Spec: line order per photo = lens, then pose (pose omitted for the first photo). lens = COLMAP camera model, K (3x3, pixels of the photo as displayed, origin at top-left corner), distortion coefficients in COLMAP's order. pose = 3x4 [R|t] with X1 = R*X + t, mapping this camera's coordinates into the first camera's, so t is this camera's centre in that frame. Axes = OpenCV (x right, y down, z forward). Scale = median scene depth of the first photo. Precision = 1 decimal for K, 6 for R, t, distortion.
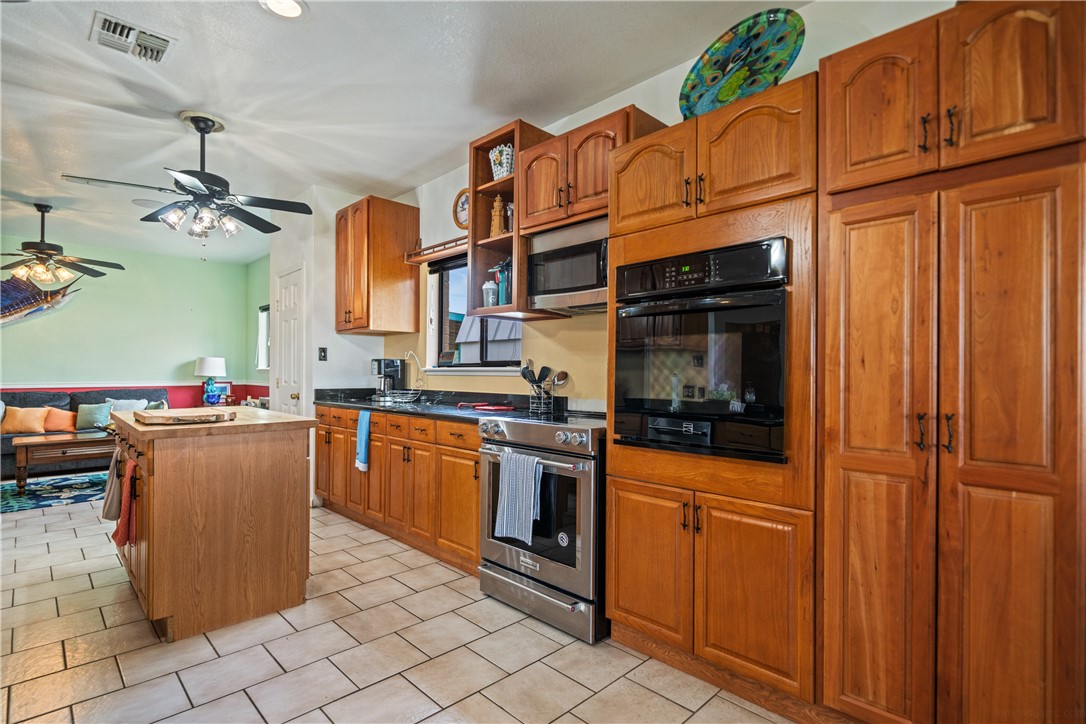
lens RADIAL K [[530.2, 0, 541.9], [0, 530.2, 370.0], [0, 0, 1]] dist [-0.003076, 0.000727]
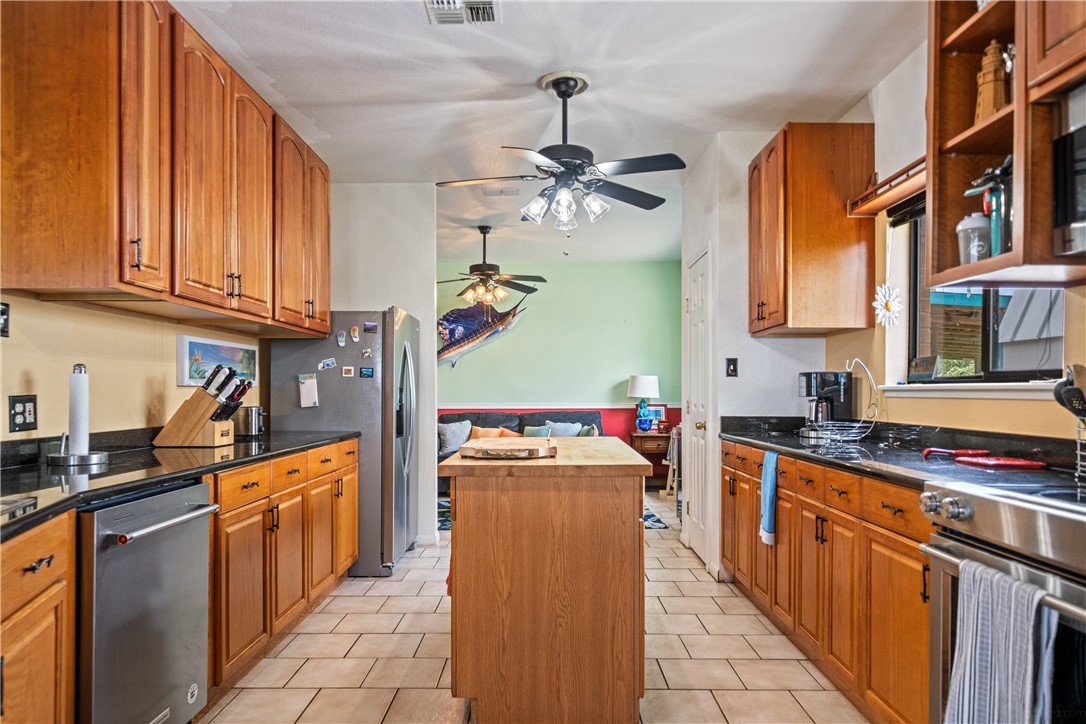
lens RADIAL K [[687.6, 0, 537.8], [0, 687.6, 388.7], [0, 0, 1]] dist [-0.000987, 0.004293]
pose [[0.709659, -0.006264, -0.704517, 0.069241], [0.005235, 0.999980, -0.003618, 0.000903], [0.704526, -0.001121, 0.709678, 0.228573]]
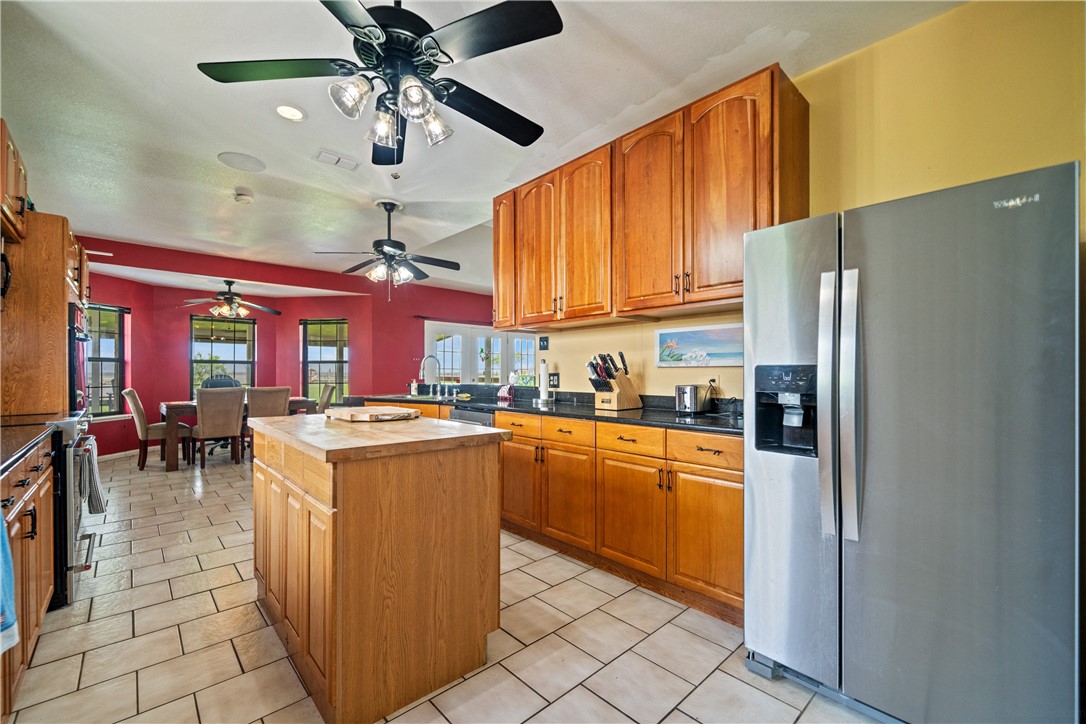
lens RADIAL K [[444.7, 0, 536.3], [0, 444.7, 371.9], [0, 0, 1]] dist [0.002962, 0.000055]
pose [[-0.999597, -0.001235, 0.028353, -0.818247], [-0.001286, 0.999998, -0.001765, 0.001738], [-0.028351, -0.001801, -0.999596, 1.496905]]
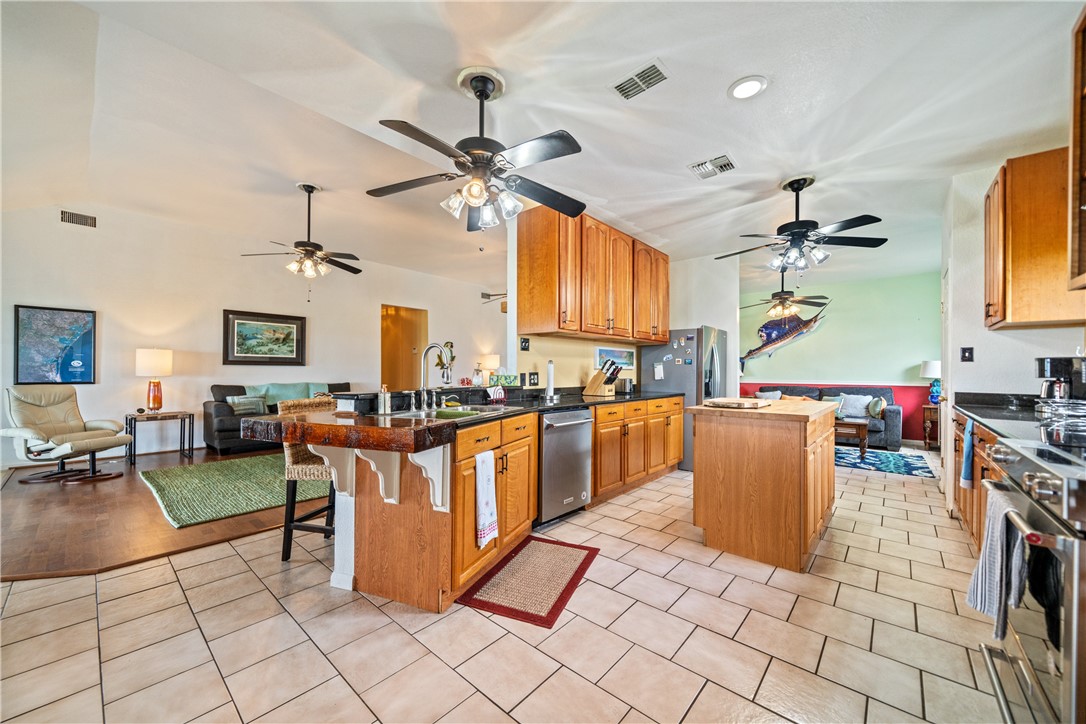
lens RADIAL K [[403.7, 0, 541.0], [0, 403.7, 369.0], [0, 0, 1]] dist [-0.001142, -0.000081]
pose [[0.077651, -0.008570, -0.996944, 0.311041], [-0.001244, 0.999961, -0.008693, 0.002888], [0.996980, 0.001915, 0.077637, 0.293260]]
